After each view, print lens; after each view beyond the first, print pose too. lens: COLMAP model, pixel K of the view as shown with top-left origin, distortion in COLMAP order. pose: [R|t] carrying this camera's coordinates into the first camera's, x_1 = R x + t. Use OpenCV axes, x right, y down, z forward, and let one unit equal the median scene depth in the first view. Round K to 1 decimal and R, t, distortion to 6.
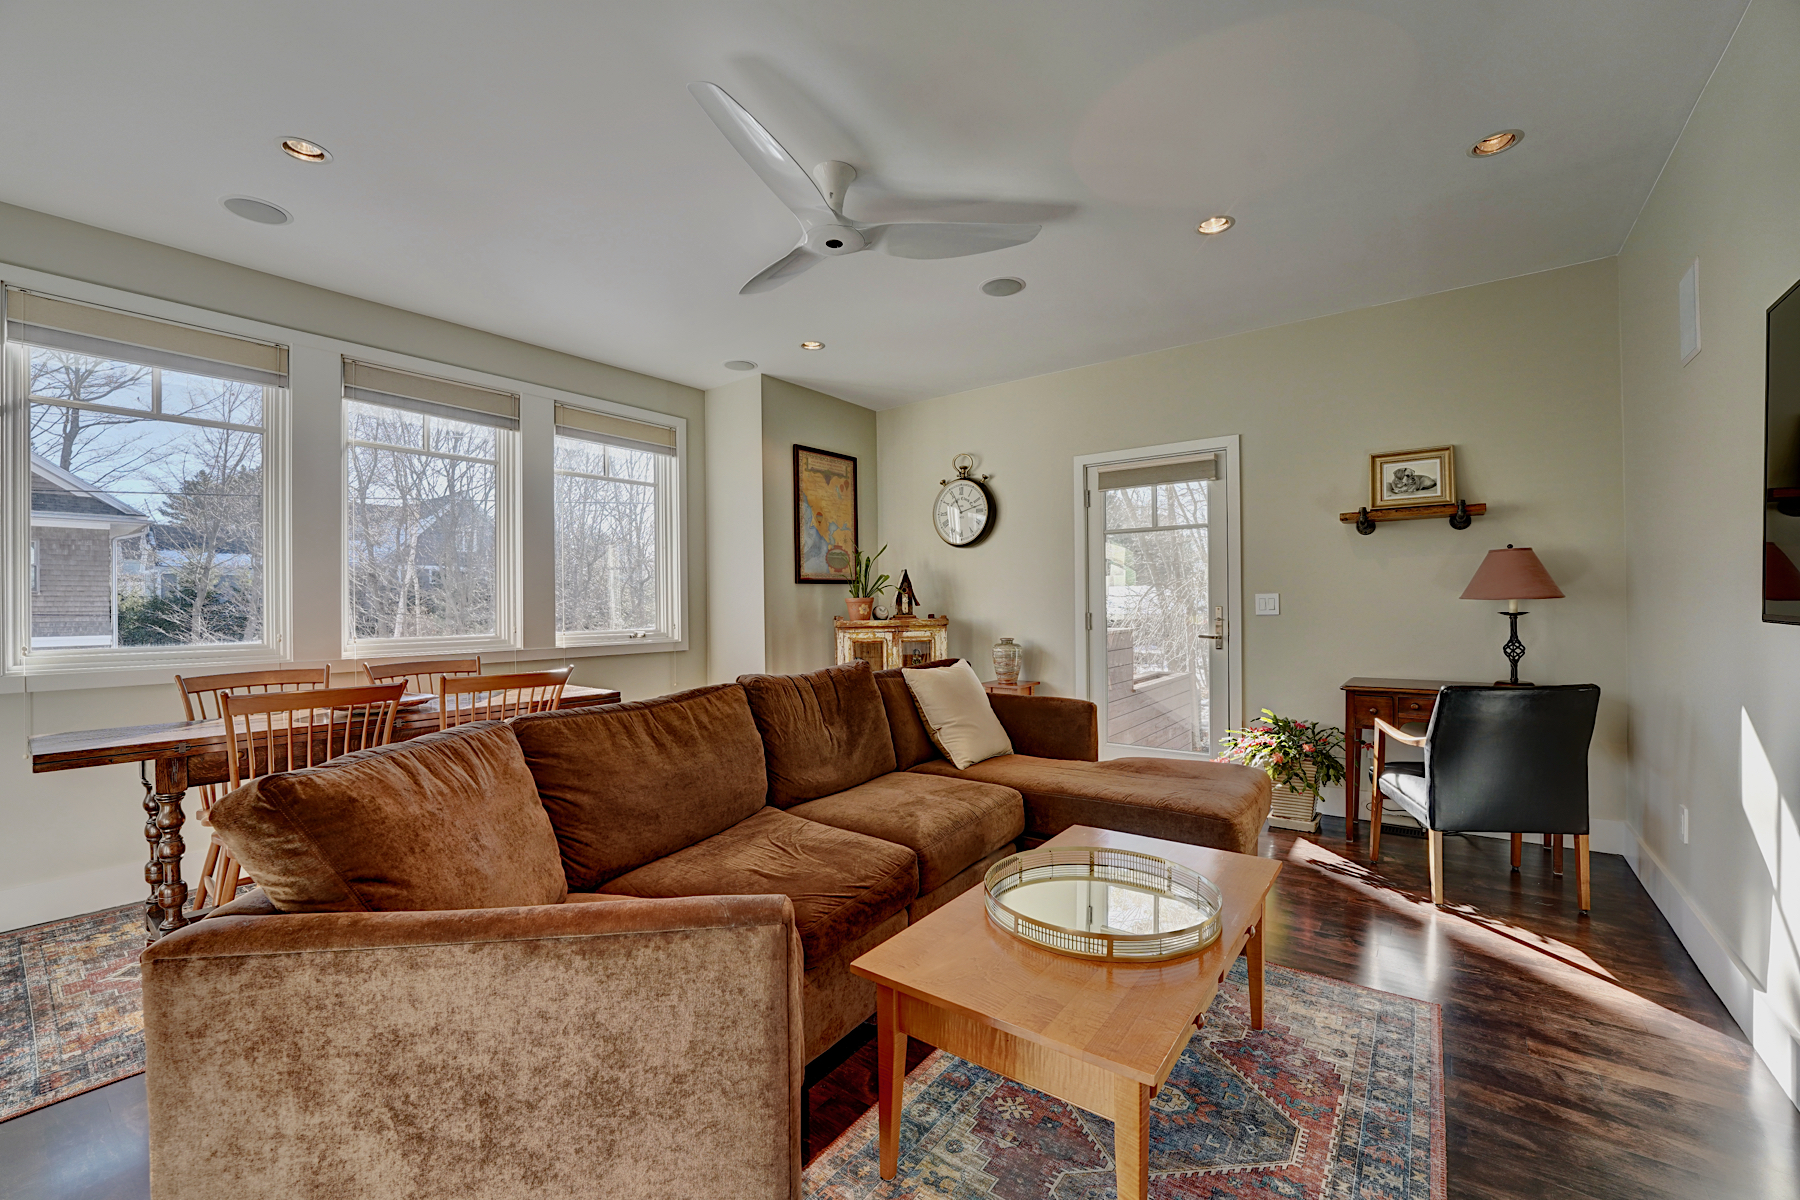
lens RADIAL K [[728.2, 0, 892.5], [0, 728.2, 602.9], [0, 0, 1]] dist [-0.027105, 0.000156]
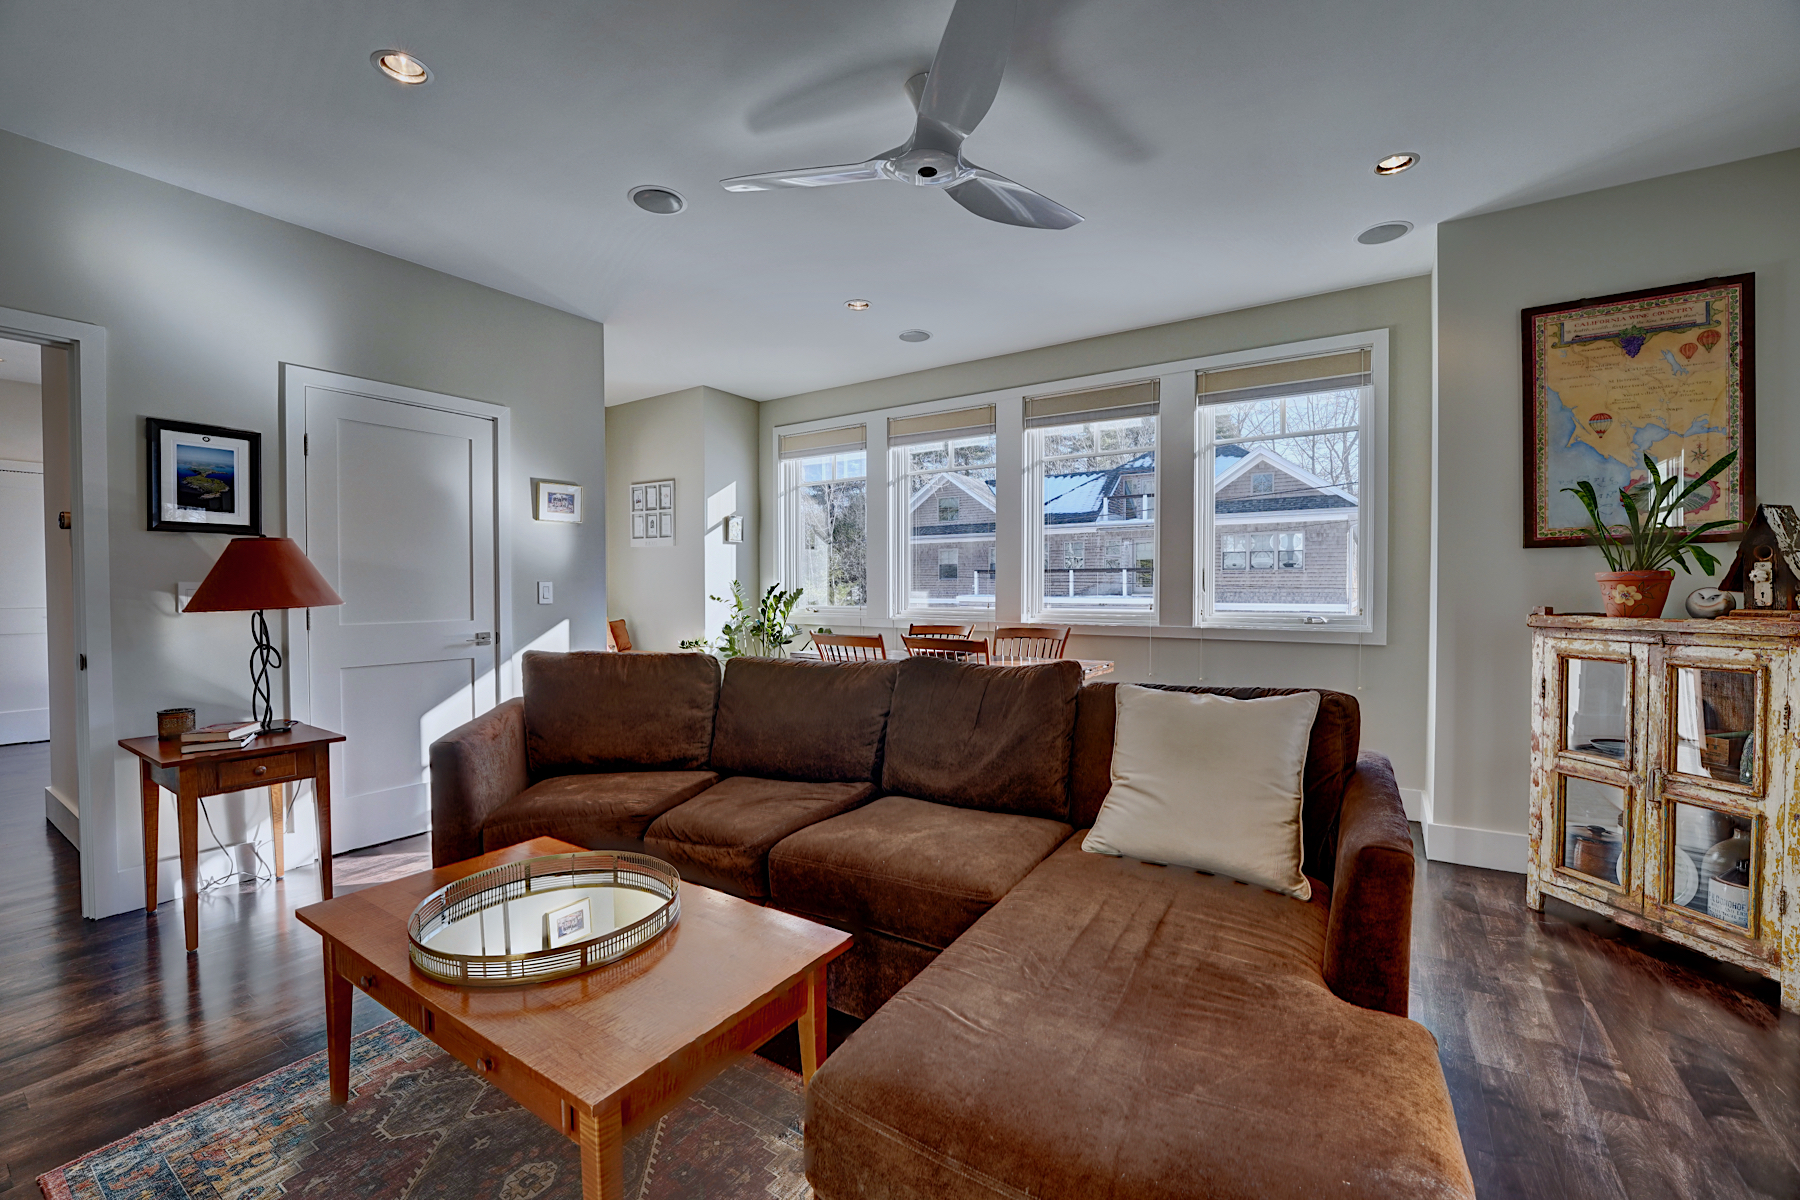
lens RADIAL K [[728.2, 0, 892.5], [0, 728.2, 602.9], [0, 0, 1]] dist [-0.027105, 0.000156]
pose [[0.056836, 0.031970, -0.997872, 0.416533], [0.005391, 0.999463, 0.032328, -0.003939], [0.998369, -0.007217, 0.056633, 0.467561]]
